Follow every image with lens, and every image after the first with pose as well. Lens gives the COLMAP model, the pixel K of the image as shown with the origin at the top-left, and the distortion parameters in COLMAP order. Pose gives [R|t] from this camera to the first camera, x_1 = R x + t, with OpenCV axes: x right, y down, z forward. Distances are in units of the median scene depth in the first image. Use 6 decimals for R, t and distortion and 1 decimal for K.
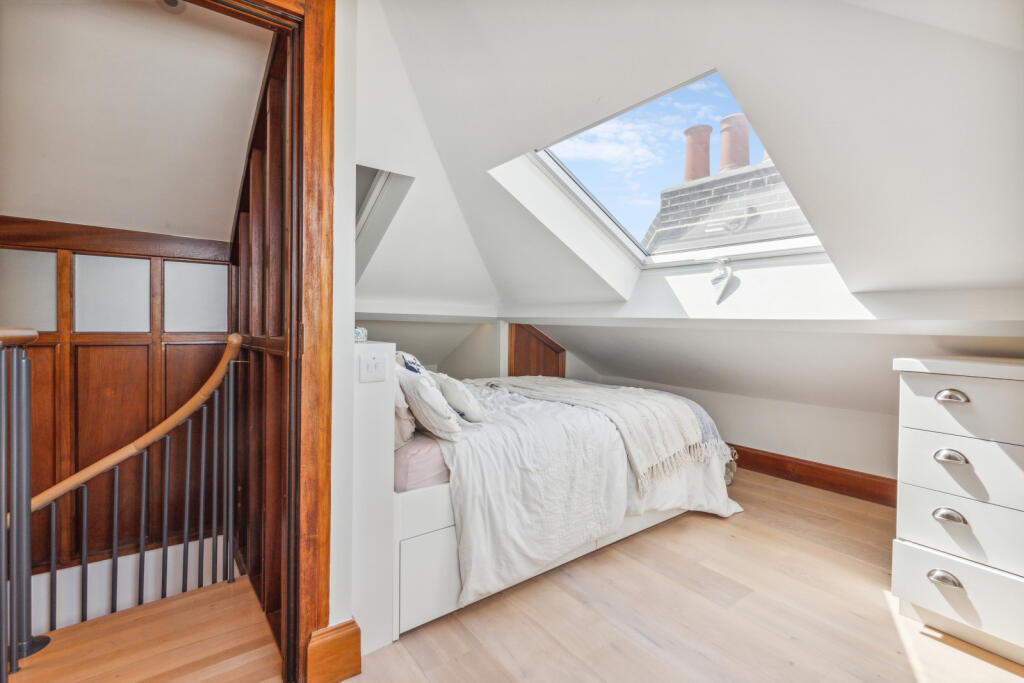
lens RADIAL K [[472.5, 0, 523.8], [0, 472.5, 324.1], [0, 0, 1]] dist [0.000691, 0.000185]
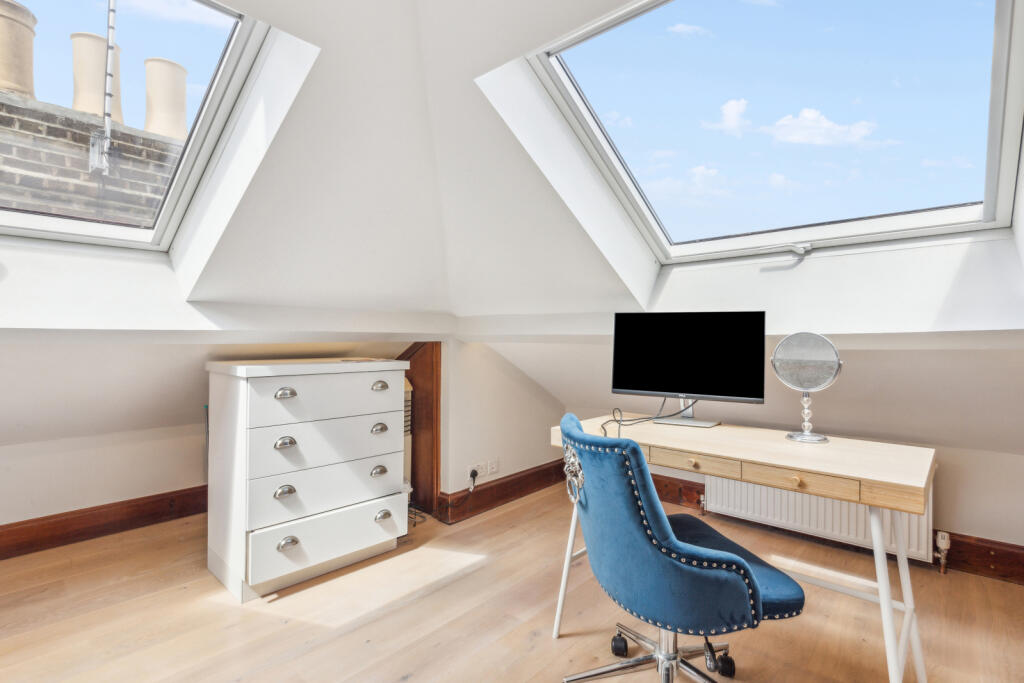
lens RADIAL K [[485.7, 0, 512.8], [0, 485.7, 337.3], [0, 0, 1]] dist [-0.000437, -0.000120]
pose [[-0.176885, -0.021966, 0.983986, -0.398814], [-0.000187, 0.999752, 0.022284, -0.017059], [-0.984232, 0.003758, -0.176845, 0.605334]]
